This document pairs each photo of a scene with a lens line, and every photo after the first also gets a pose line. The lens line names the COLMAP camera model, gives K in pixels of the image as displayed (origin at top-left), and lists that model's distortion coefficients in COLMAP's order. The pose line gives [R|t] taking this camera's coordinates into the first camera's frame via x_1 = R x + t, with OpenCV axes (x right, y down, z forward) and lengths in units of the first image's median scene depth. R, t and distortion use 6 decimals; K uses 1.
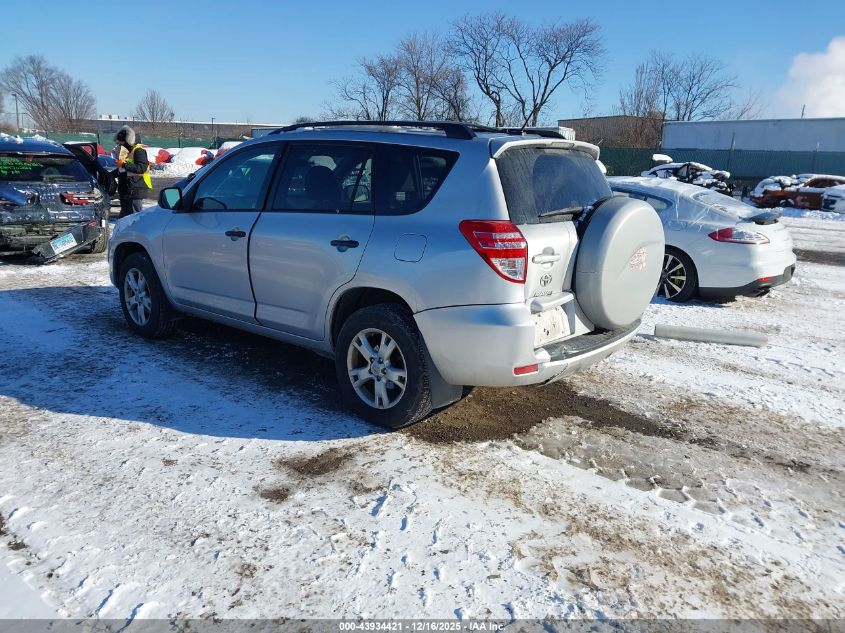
lens RADIAL K [[666.8, 0, 438.2], [0, 666.8, 318.0], [0, 0, 1]] dist [0.028418, -0.009778]
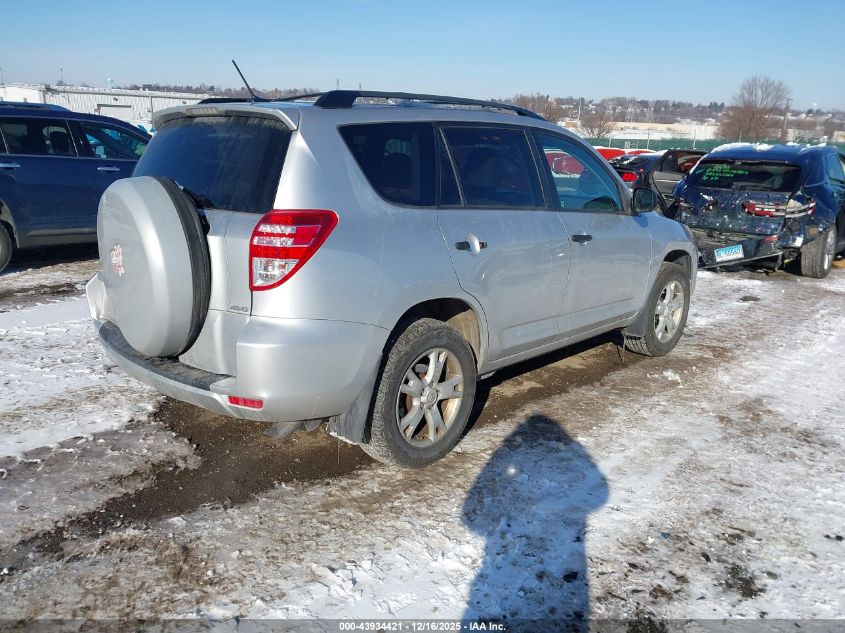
lens RADIAL K [[676.9, 0, 392.9], [0, 676.9, 310.5], [0, 0, 1]] dist [0.039278, -0.063383]
pose [[-0.098331, 0.203397, -0.974146, 0.871176], [-0.259558, 0.939766, 0.222418, -0.240991], [0.960708, 0.274718, -0.039615, 1.146979]]
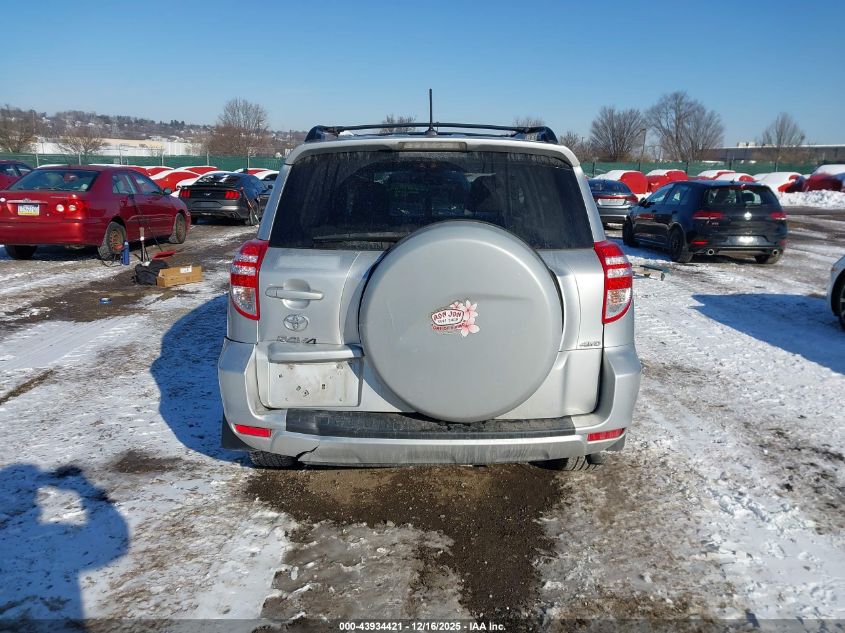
lens RADIAL K [[676.9, 0, 392.9], [0, 676.9, 310.5], [0, 0, 1]] dist [0.039278, -0.063383]
pose [[0.616364, 0.136157, -0.775600, 0.649545], [-0.176773, 0.983724, 0.032213, -0.090165], [0.767363, 0.117250, 0.630402, 0.471312]]
